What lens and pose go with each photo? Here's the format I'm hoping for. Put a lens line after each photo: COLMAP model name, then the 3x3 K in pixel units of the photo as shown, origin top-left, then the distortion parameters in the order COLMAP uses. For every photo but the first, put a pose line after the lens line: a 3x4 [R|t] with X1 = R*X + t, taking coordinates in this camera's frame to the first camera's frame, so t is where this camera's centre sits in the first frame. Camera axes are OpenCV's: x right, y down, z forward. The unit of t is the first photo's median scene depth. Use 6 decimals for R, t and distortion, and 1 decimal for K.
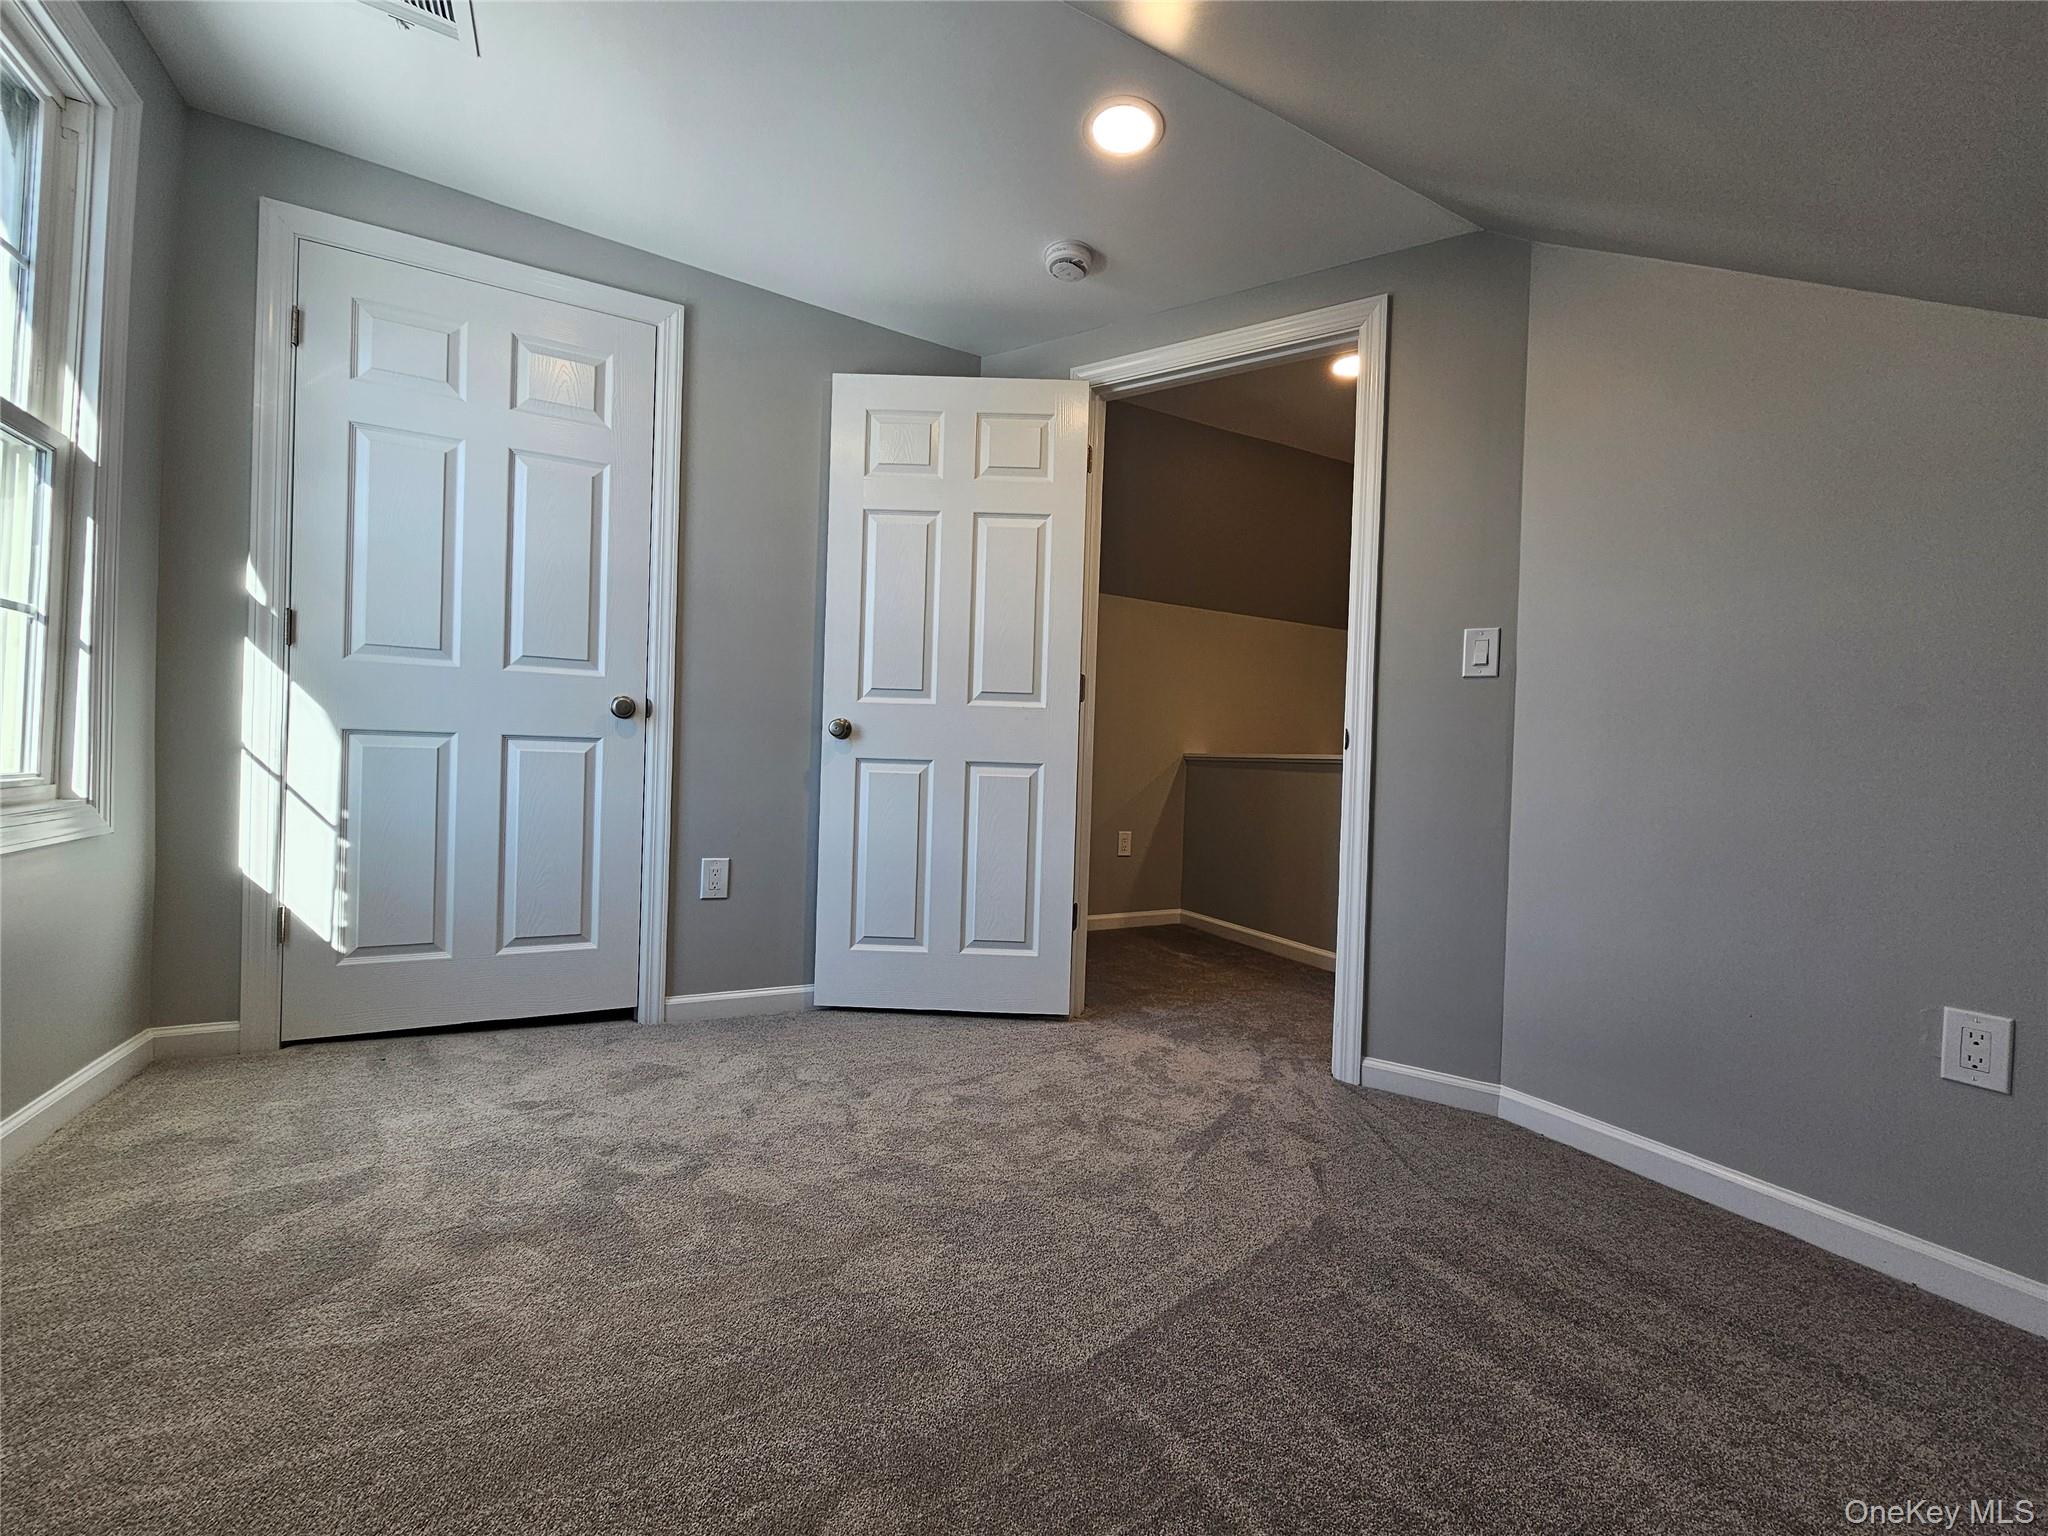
lens RADIAL K [[837.2, 0, 1030.6], [0, 837.2, 771.5], [0, 0, 1]] dist [0.000695, -0.000177]
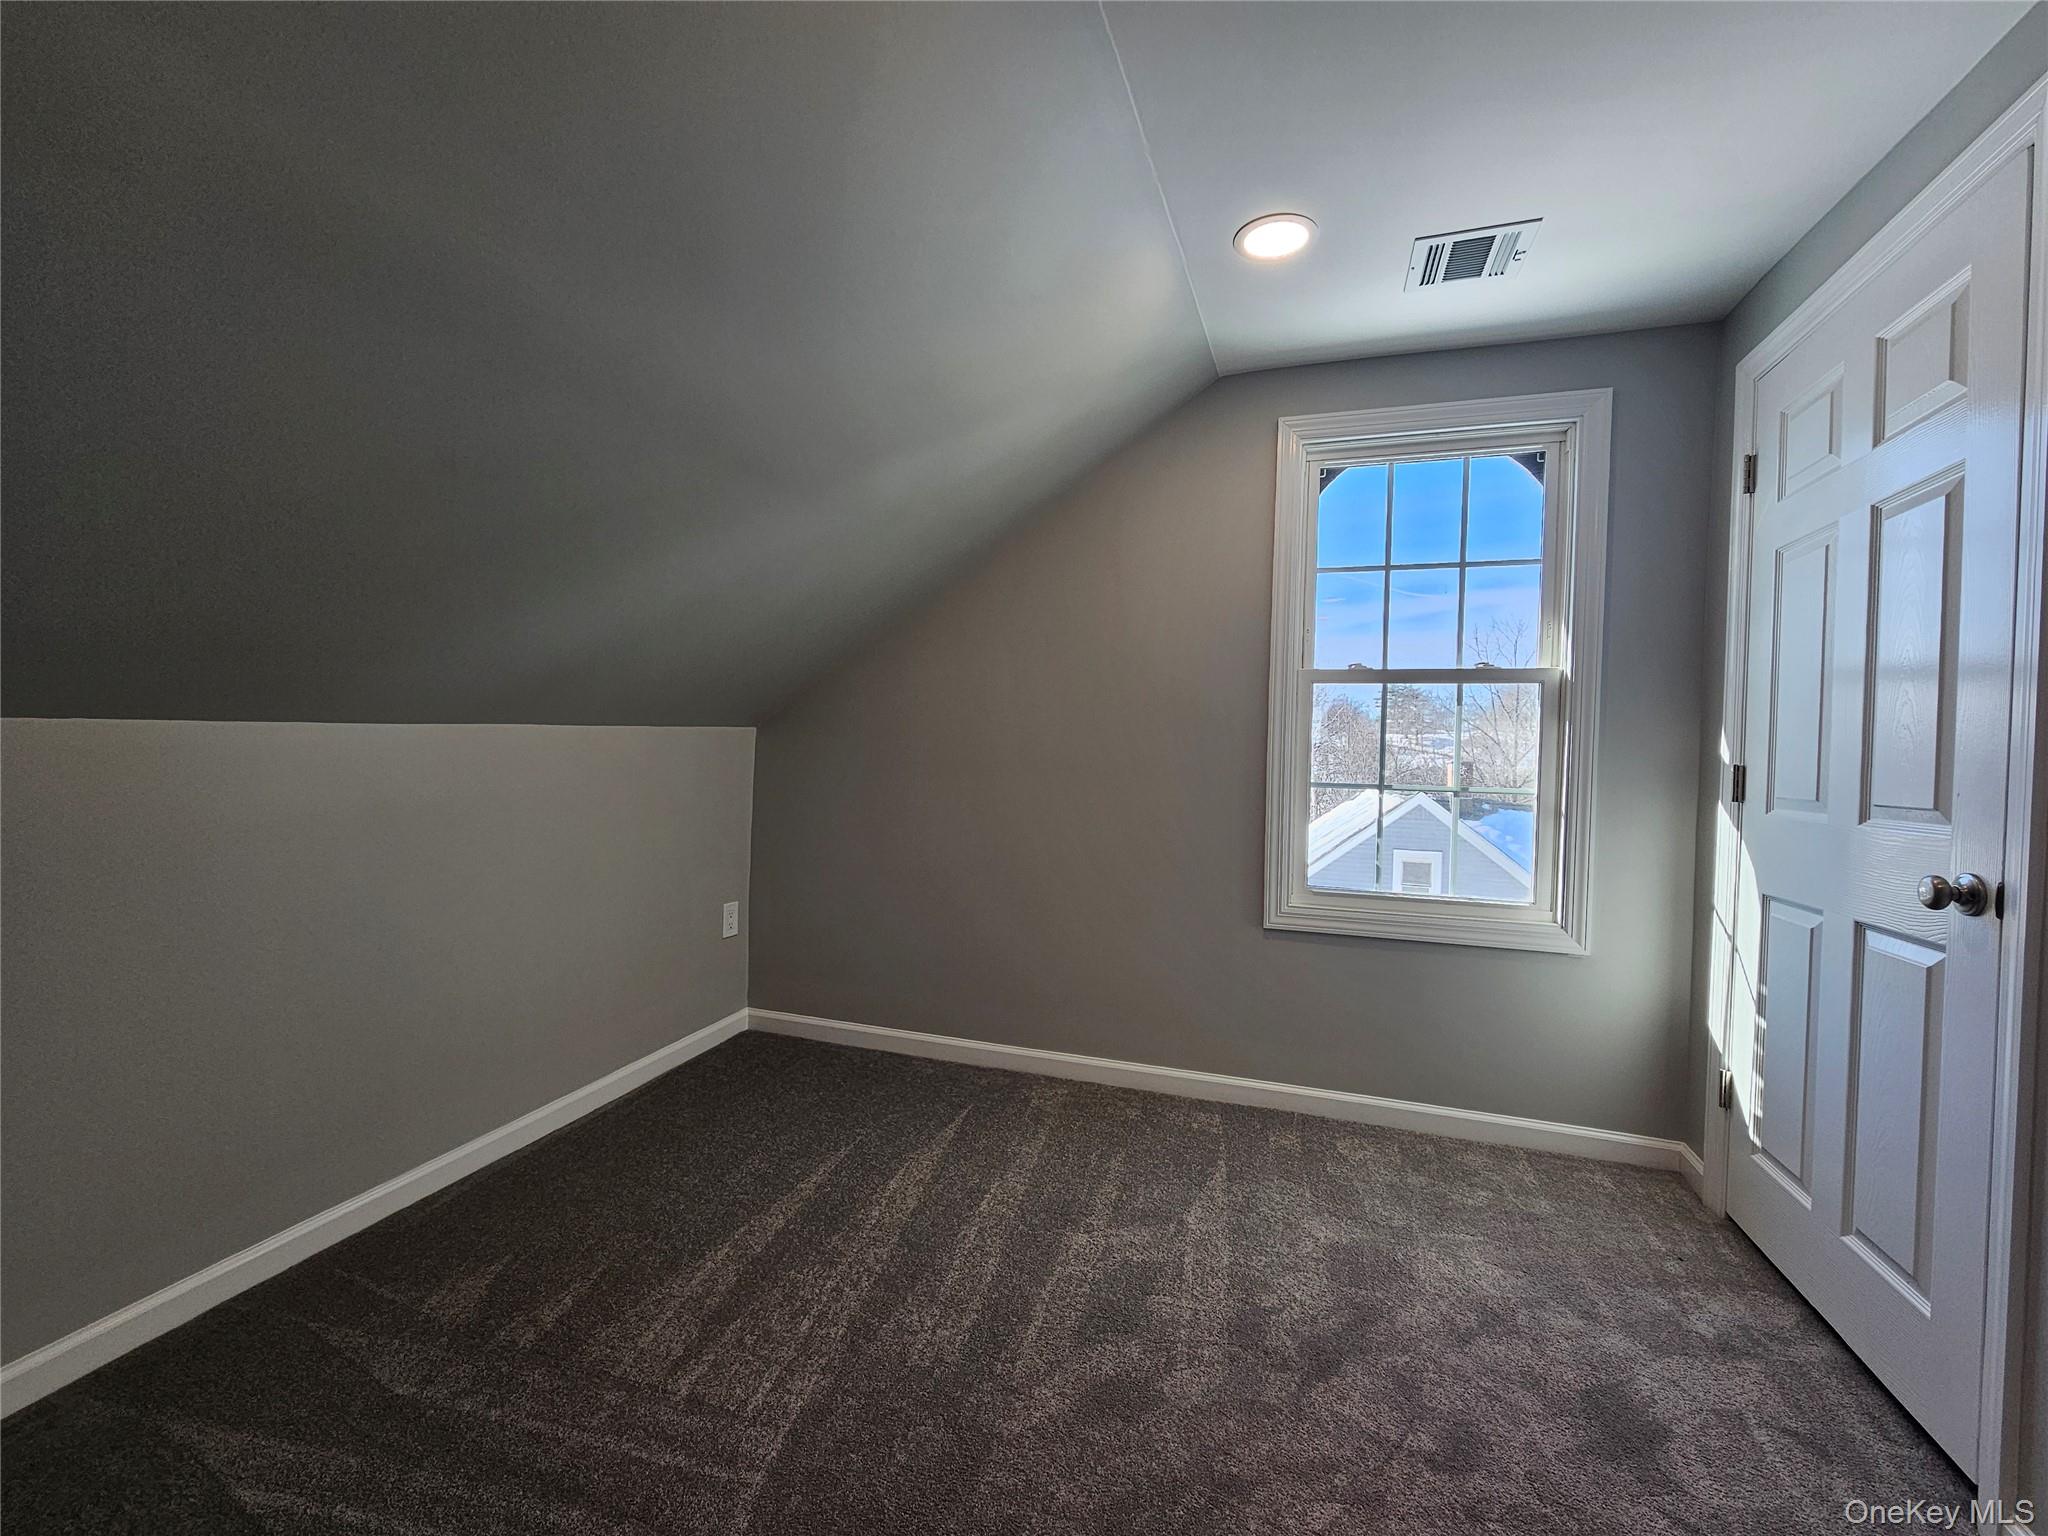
lens RADIAL K [[837.2, 0, 1030.6], [0, 837.2, 771.5], [0, 0, 1]] dist [0.000695, -0.000177]
pose [[-0.716237, -0.041320, -0.696633, 0.368091], [-0.057574, 0.998341, -0.000021, -0.136692], [0.695478, 0.040093, -0.717428, 1.097361]]
